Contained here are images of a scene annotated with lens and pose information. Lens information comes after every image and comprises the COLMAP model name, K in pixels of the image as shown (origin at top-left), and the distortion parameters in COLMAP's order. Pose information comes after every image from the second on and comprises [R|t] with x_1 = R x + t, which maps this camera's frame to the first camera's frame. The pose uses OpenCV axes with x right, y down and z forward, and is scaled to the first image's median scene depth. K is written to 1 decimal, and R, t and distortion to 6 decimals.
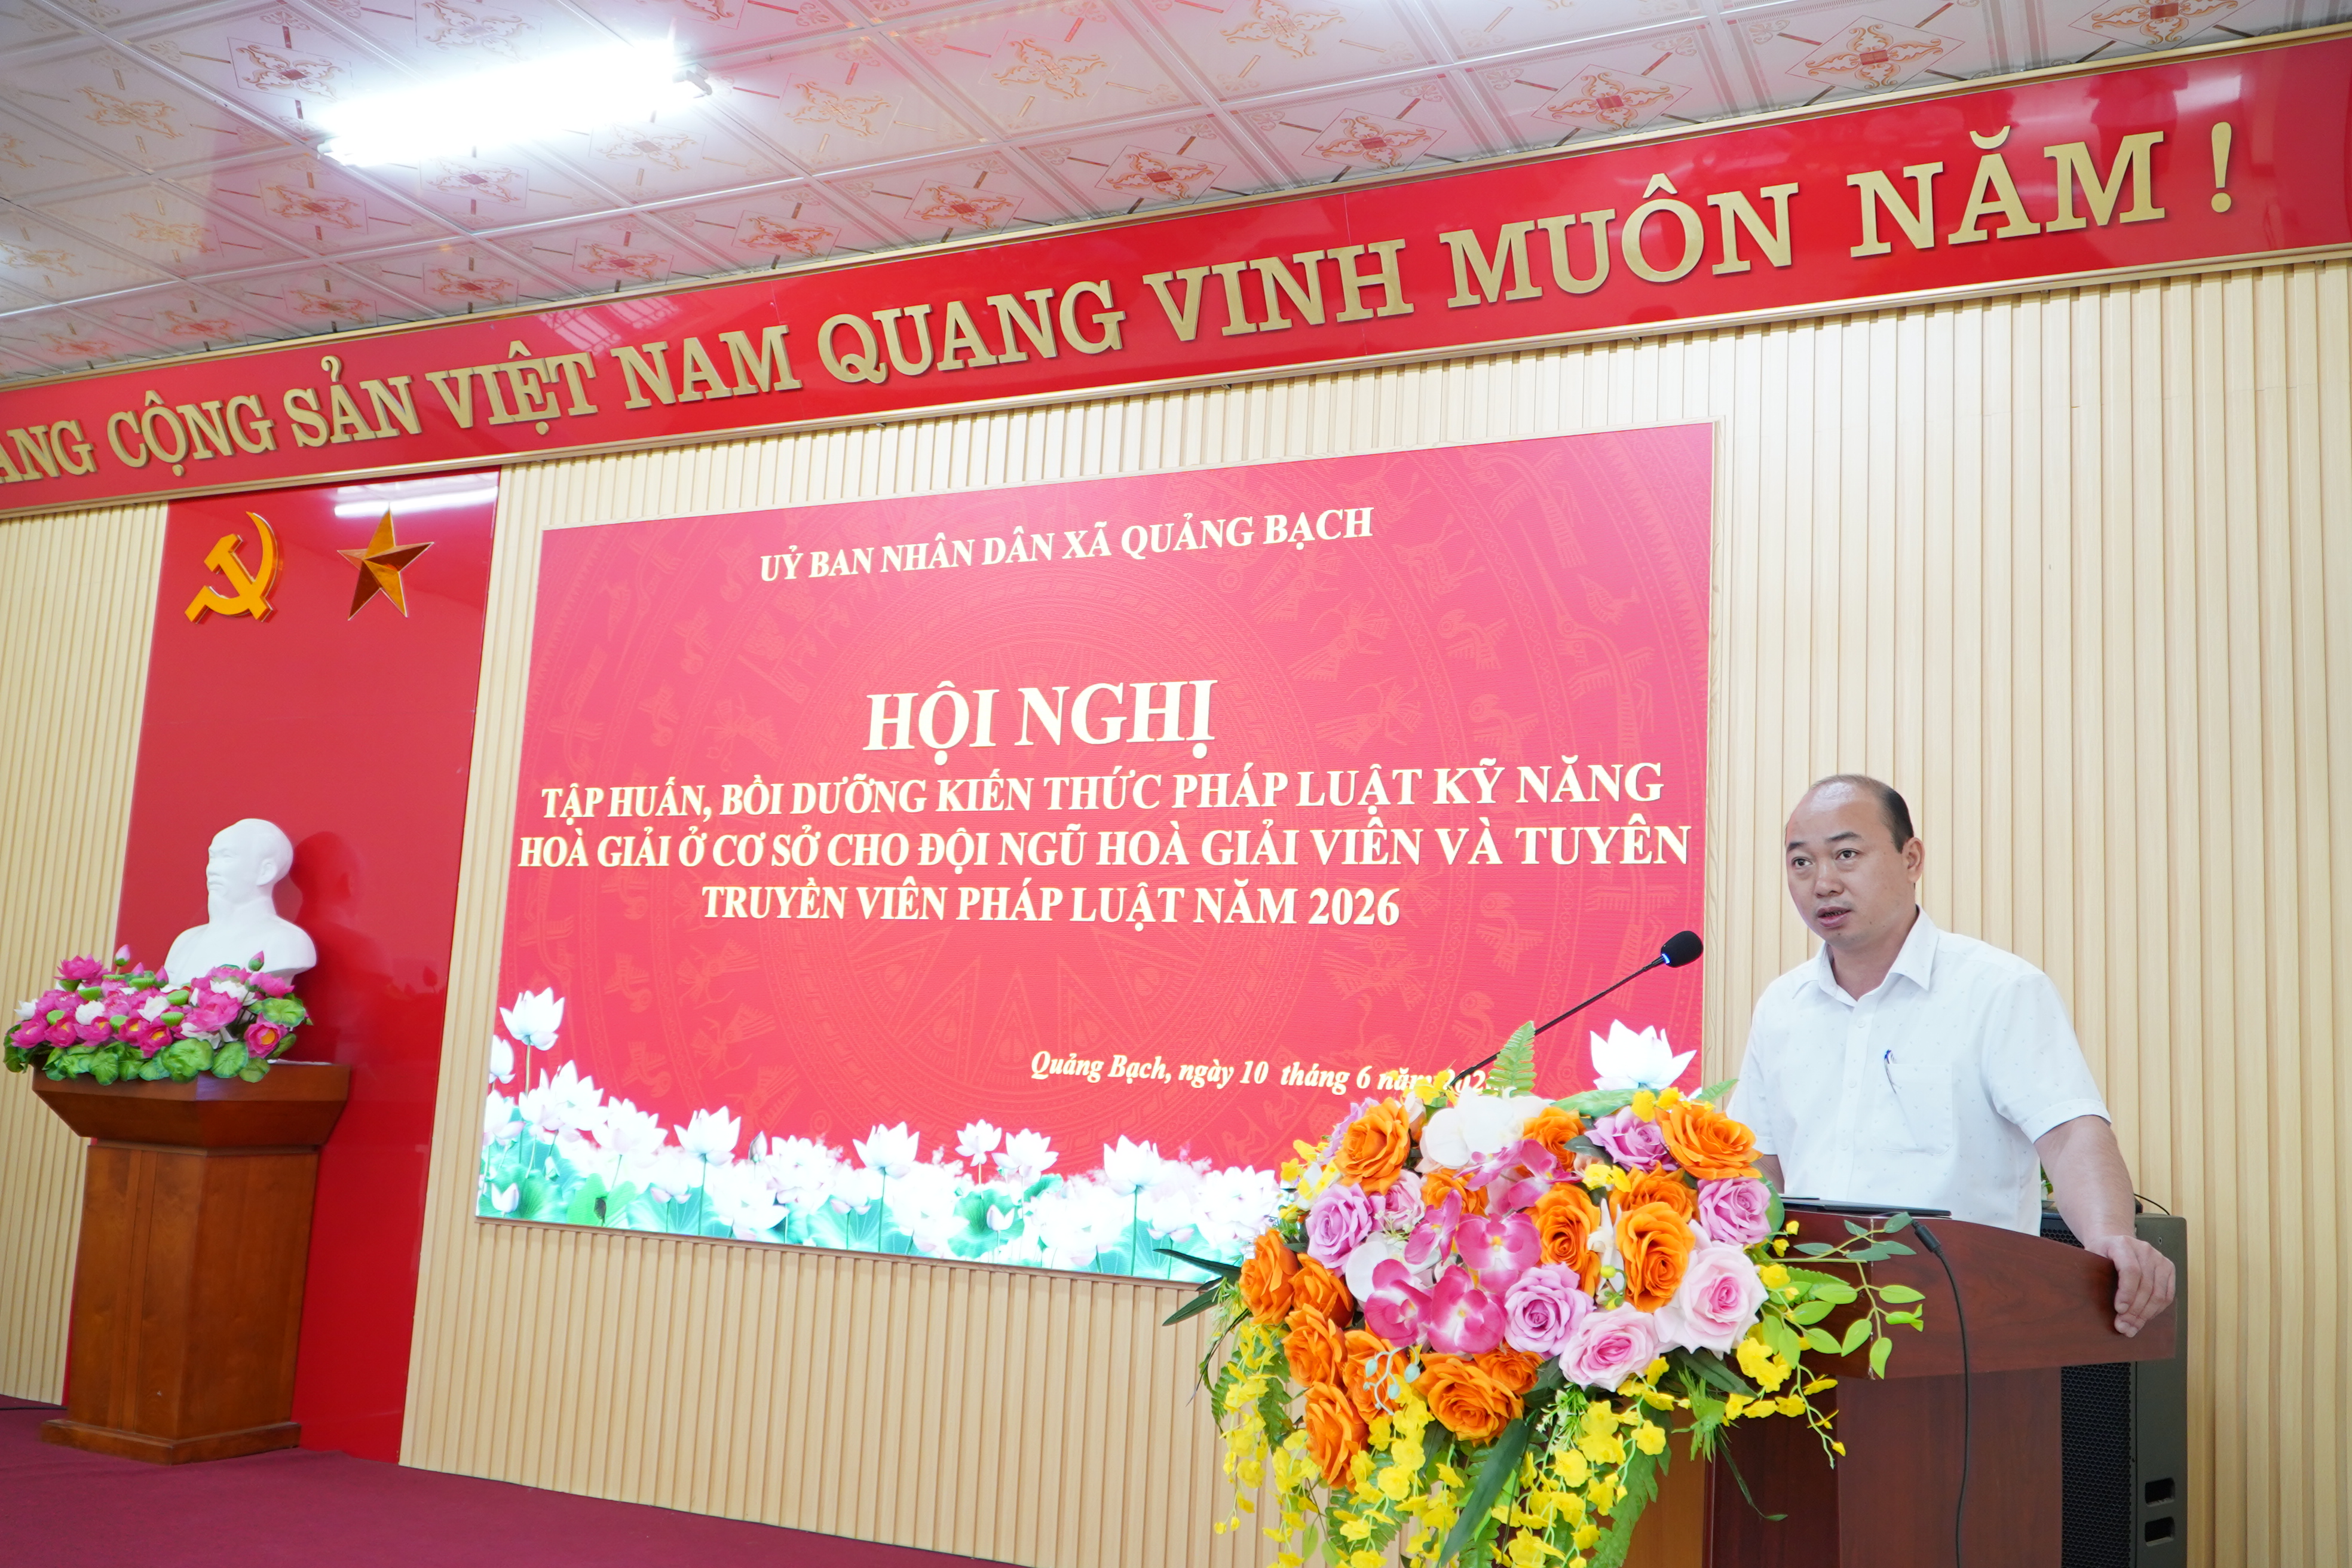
lens RADIAL K [[2006.1, 0, 1196.1], [0, 2006.1, 812.5], [0, 0, 1]] dist [0.044068, -0.038416]
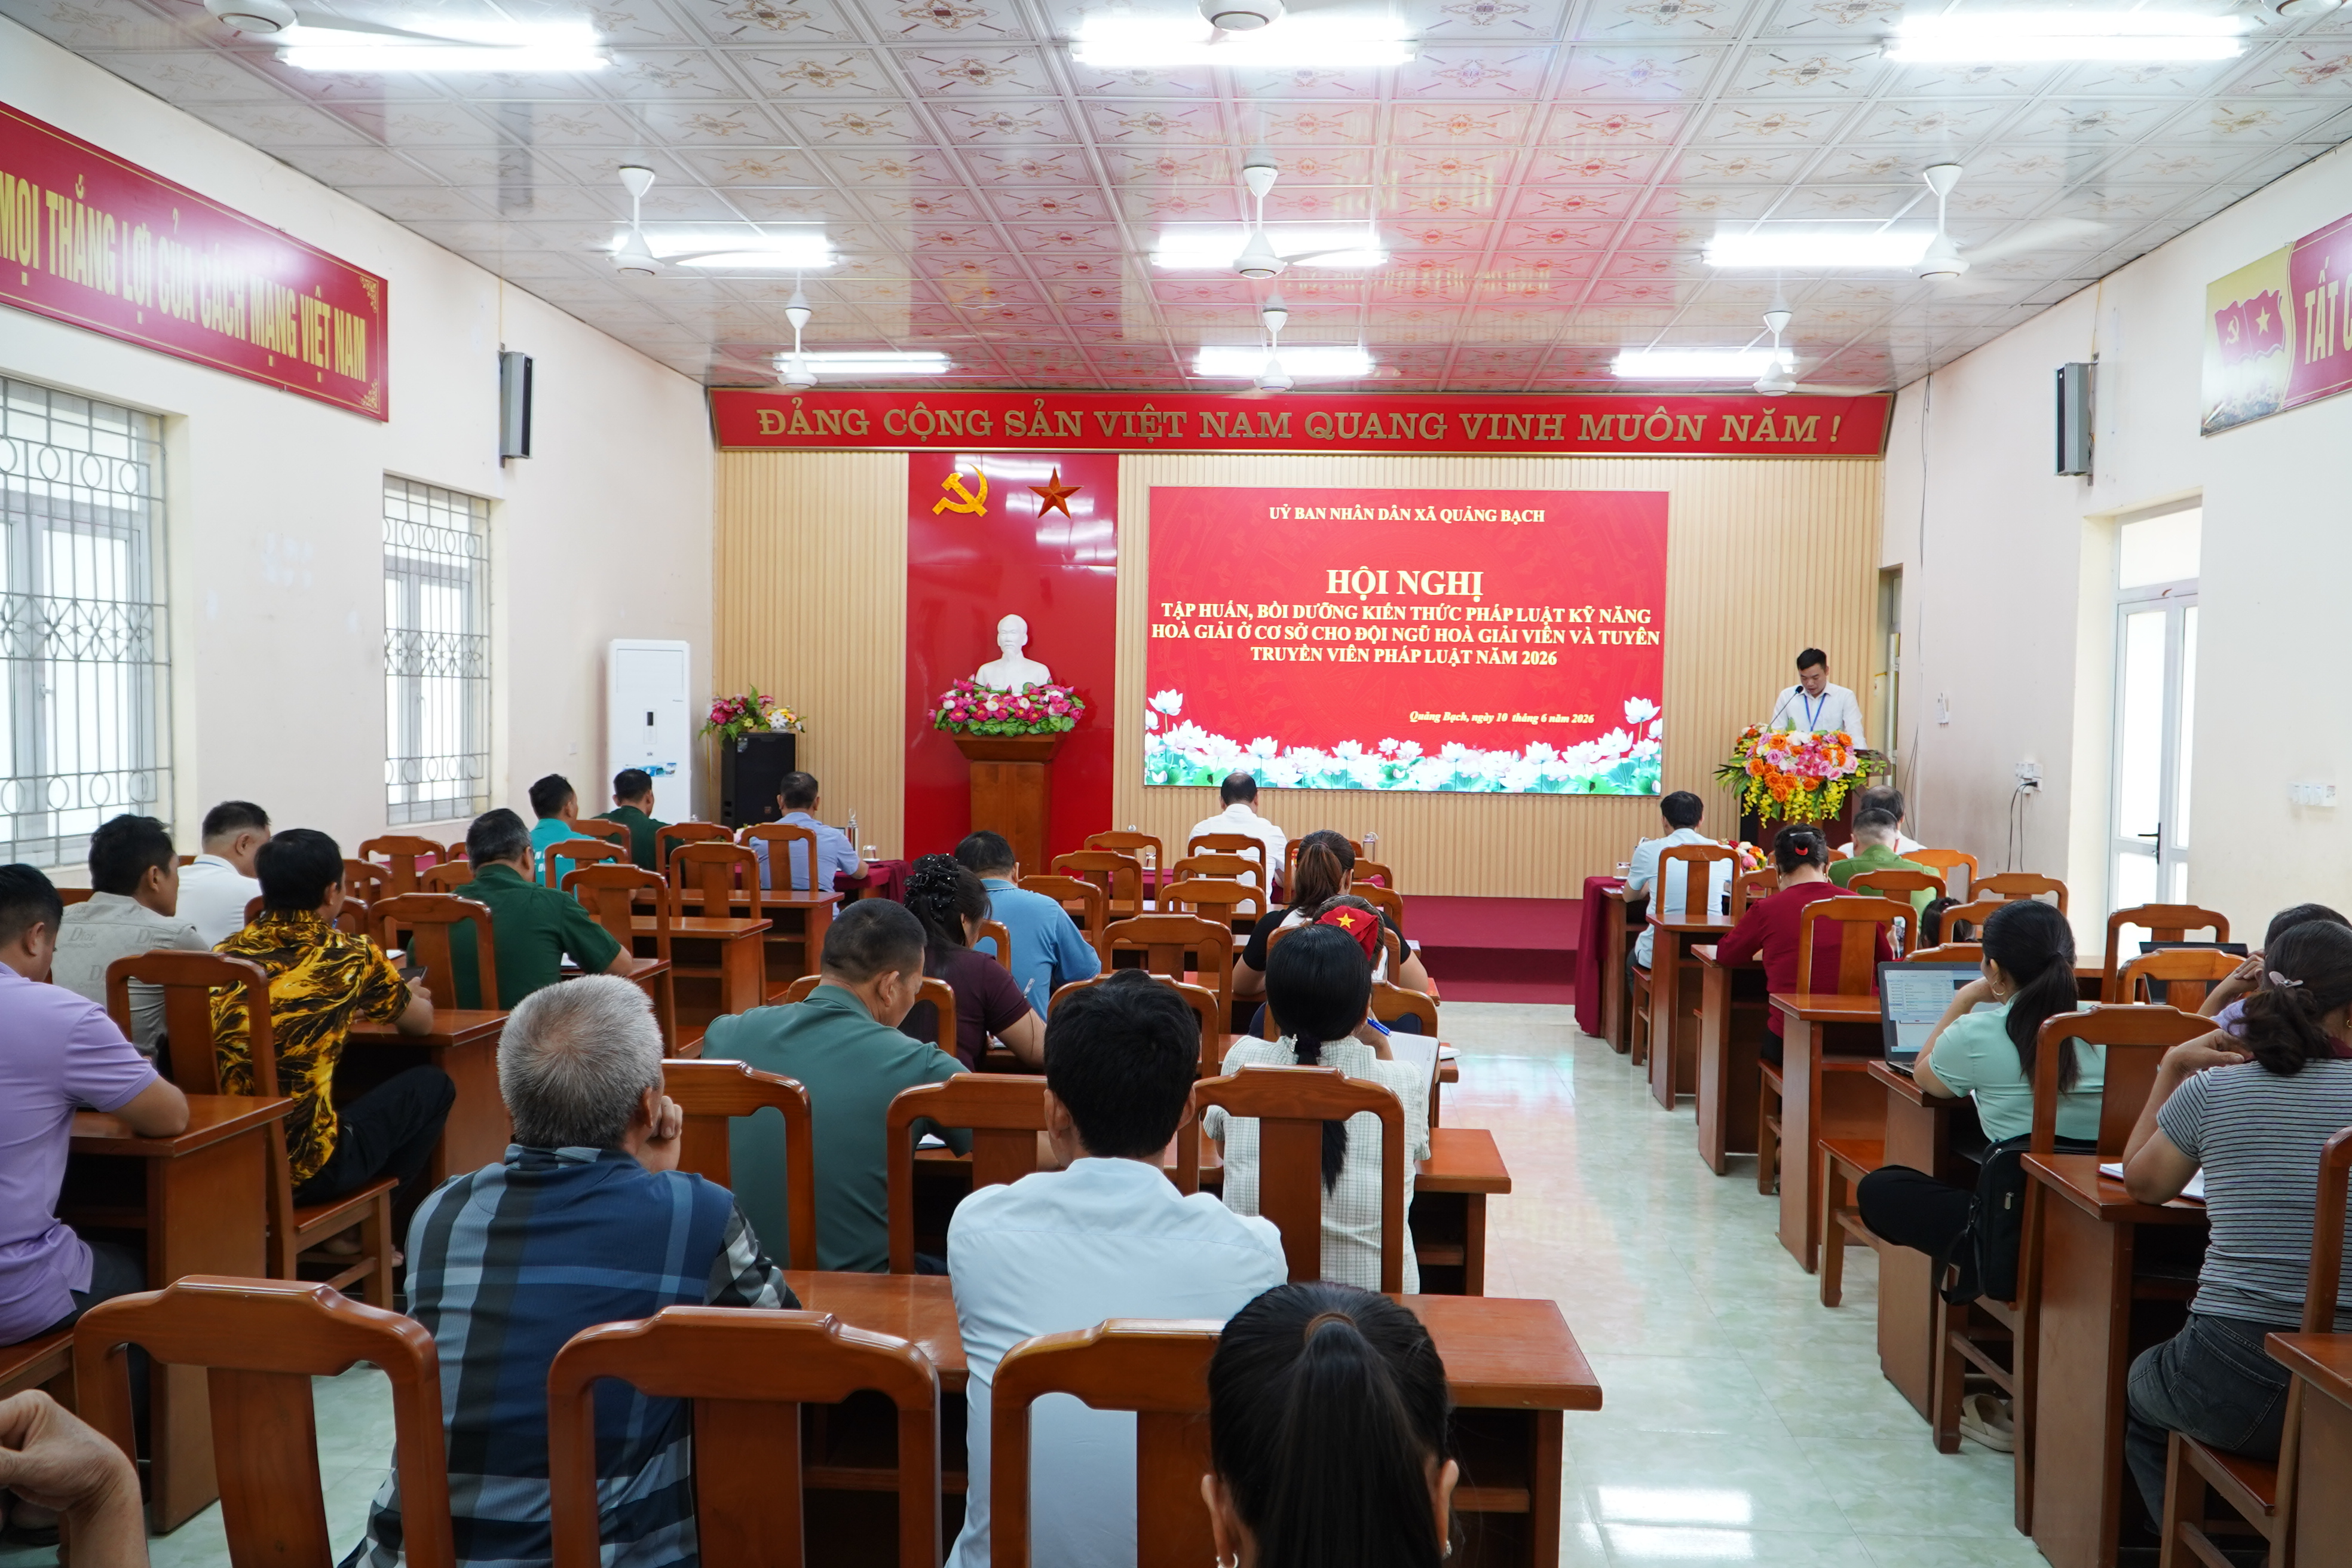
lens RADIAL K [[1880.3, 0, 1191.6], [0, 1880.3, 801.6], [0, 0, 1]] dist [0.017639, -0.007199]
pose [[0.934692, -0.051702, 0.351677, -1.241194], [-0.019674, 0.980323, 0.196415, -0.249298], [-0.354912, -0.190507, 0.915284, -1.207361]]
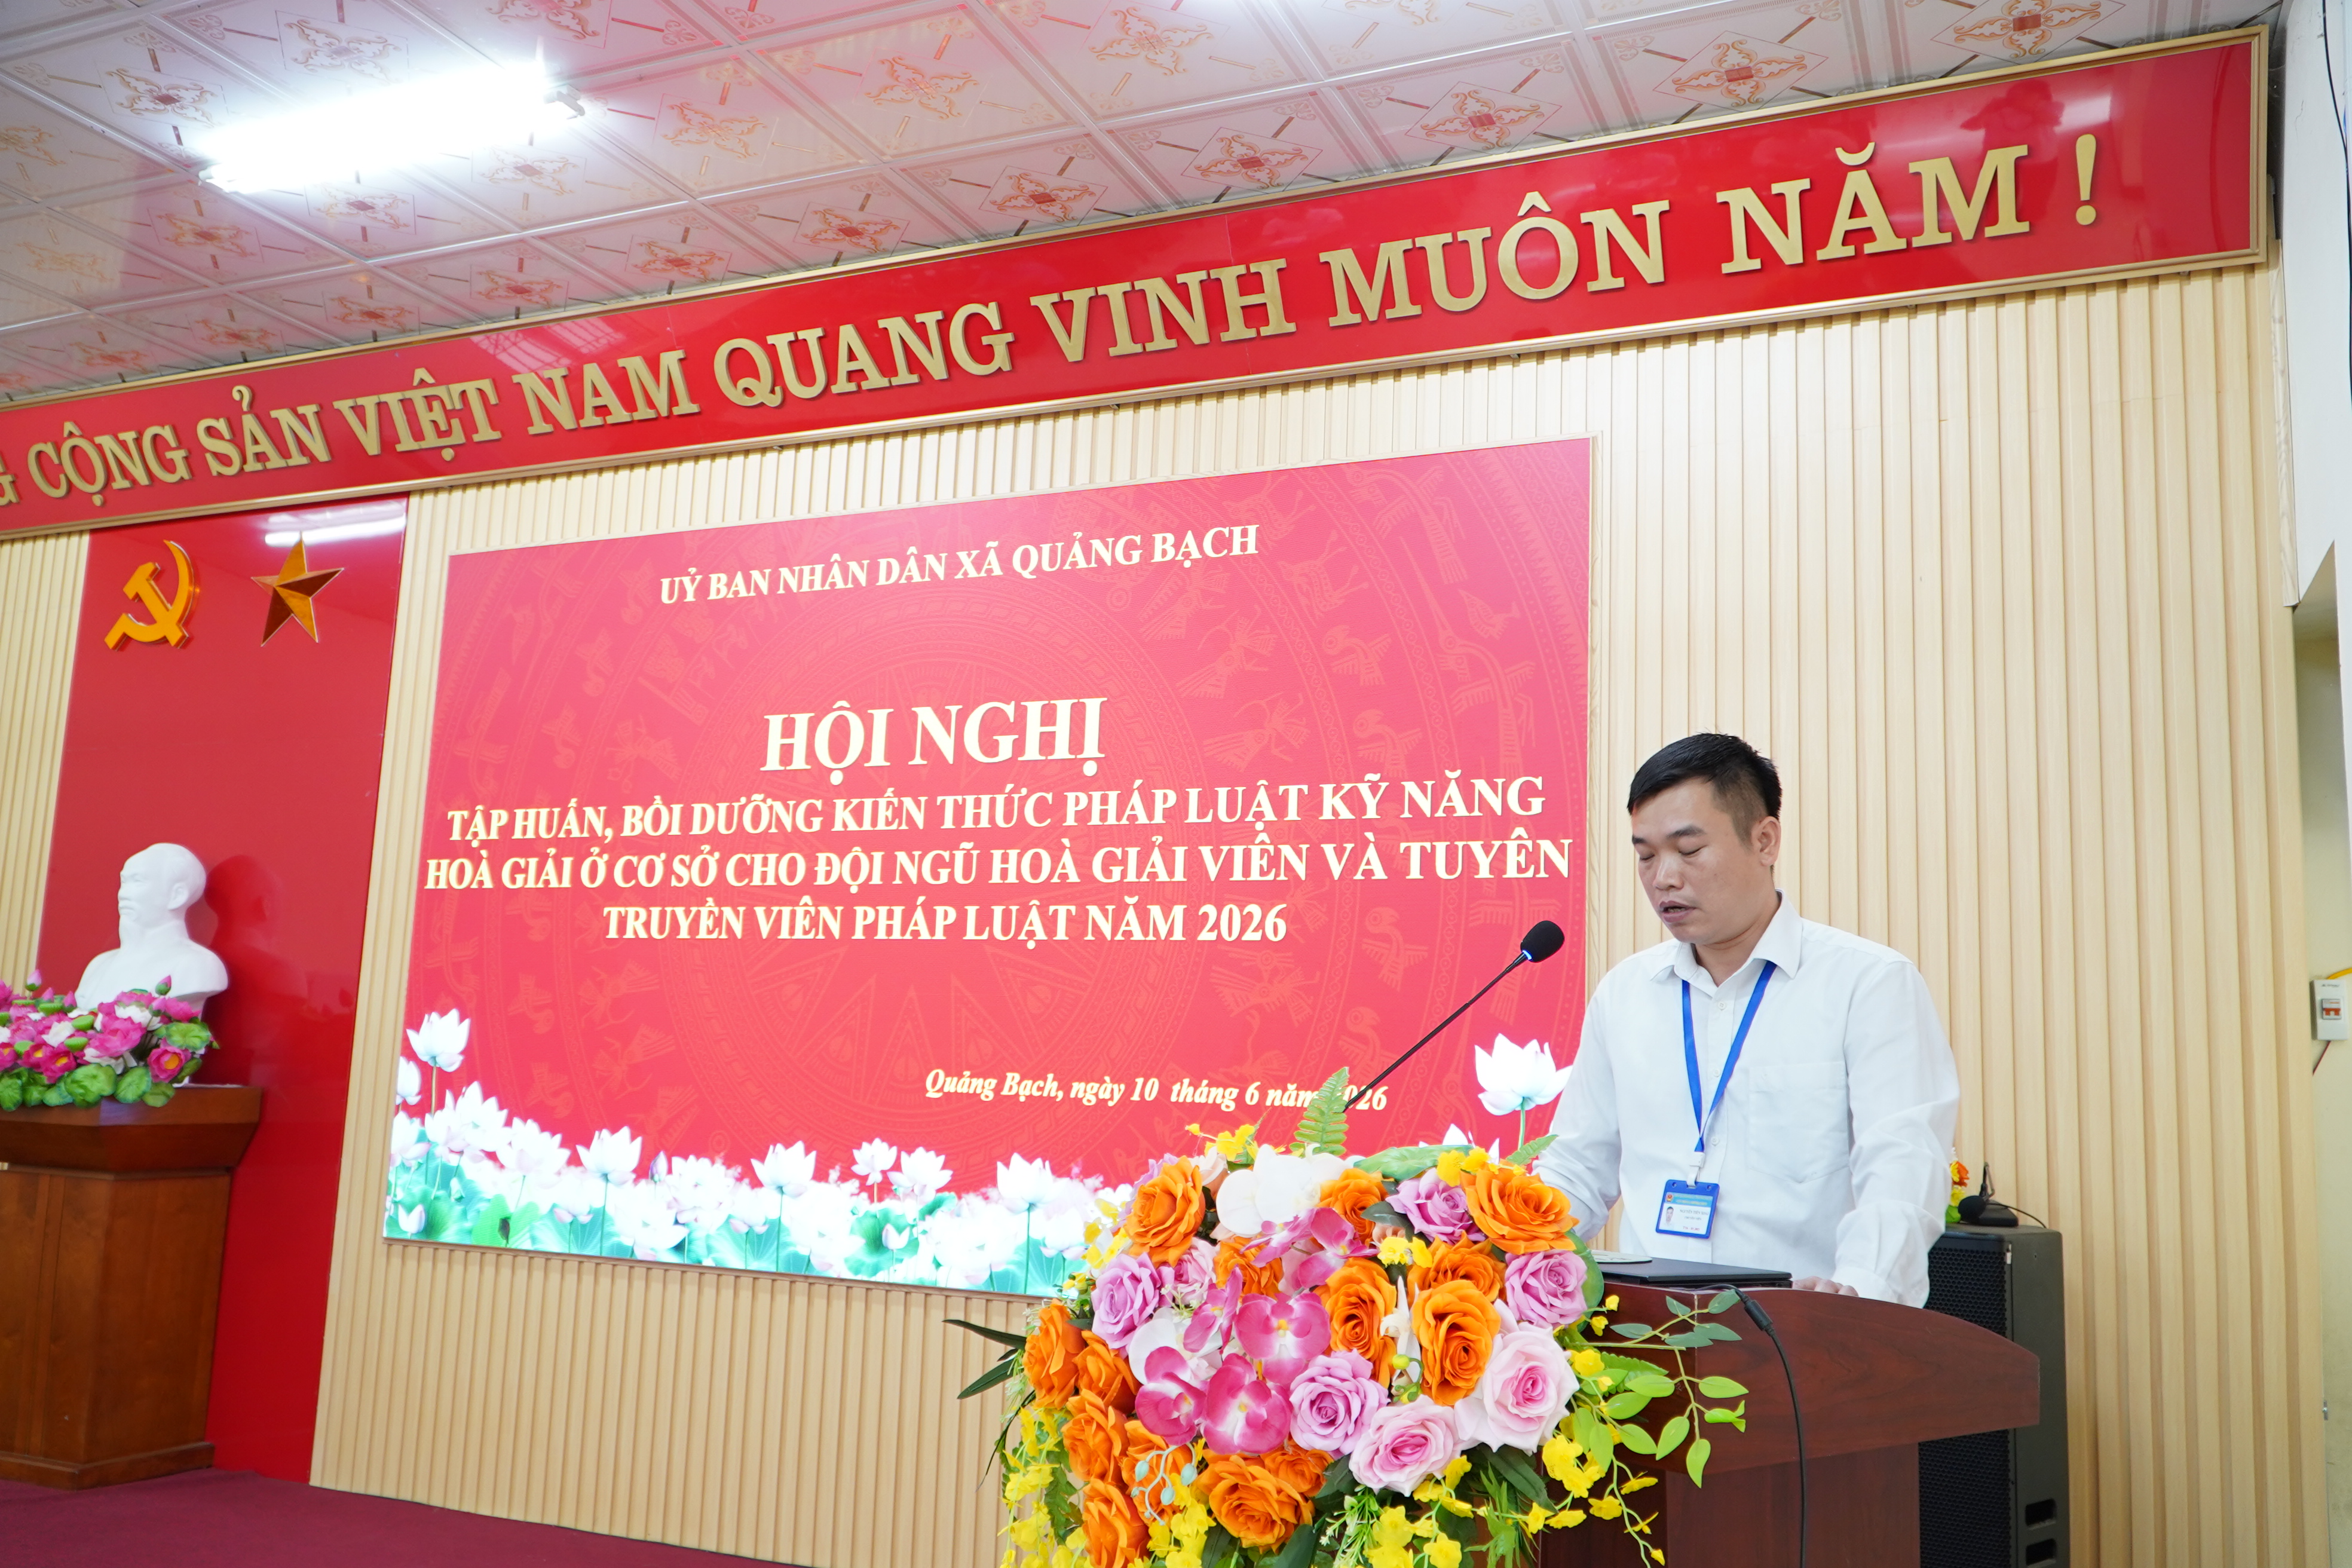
lens RADIAL K [[1880.3, 0, 1191.1], [0, 1880.3, 807.9], [0, 0, 1]] dist [0.017639, -0.007199]
pose [[0.999780, -0.009798, 0.018548, 0.034436], [0.009918, 0.999930, -0.006411, -0.004352], [-0.018484, 0.006593, 0.999807, 0.058339]]
